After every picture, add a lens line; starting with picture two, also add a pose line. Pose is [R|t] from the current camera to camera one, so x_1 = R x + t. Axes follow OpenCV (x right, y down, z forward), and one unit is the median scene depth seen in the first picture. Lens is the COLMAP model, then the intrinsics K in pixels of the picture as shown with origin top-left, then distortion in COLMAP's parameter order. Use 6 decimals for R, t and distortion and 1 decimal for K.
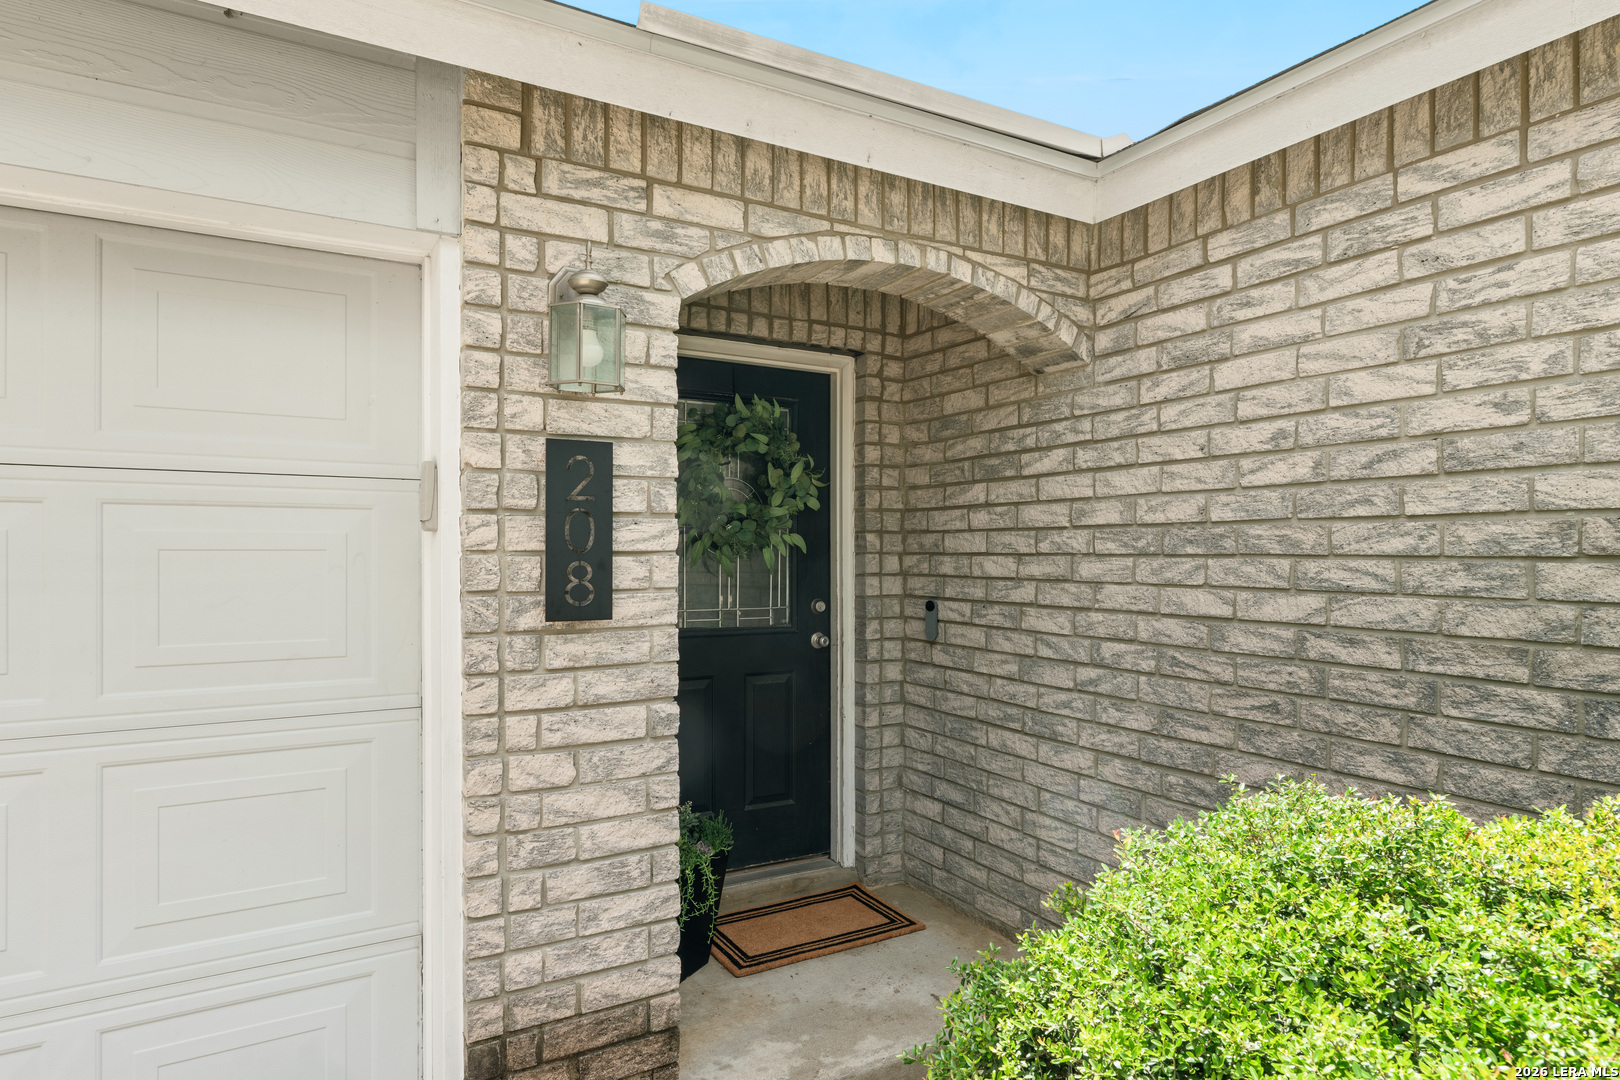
lens RADIAL K [[917.3, 0, 810.0], [0, 917.3, 540.0], [0, 0, 1]] dist [-0.003849, -0.000497]
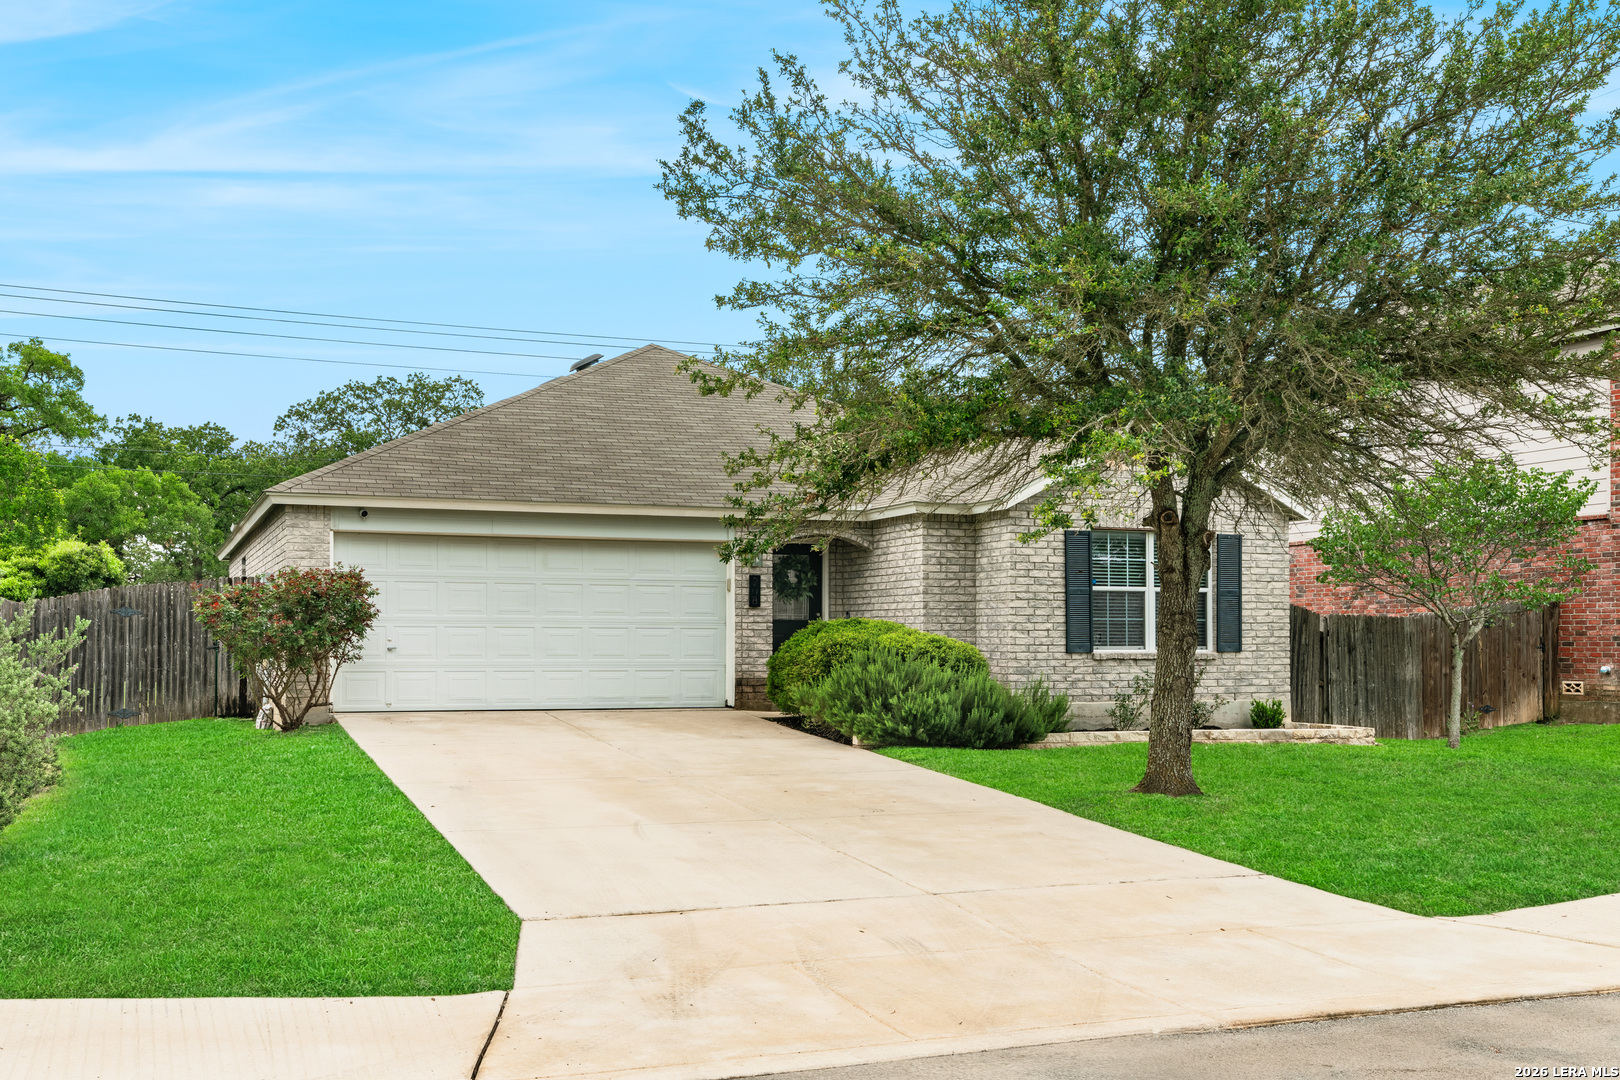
lens RADIAL K [[1530.0, 0, 810.0], [0, 1530.0, 540.0], [0, 0, 1]] dist [0.005924, 0.002047]
pose [[0.988712, -0.005455, -0.149727, 1.446747], [-0.001893, 0.998802, -0.048888, 0.131854], [0.149814, 0.048619, 0.987518, -7.989536]]
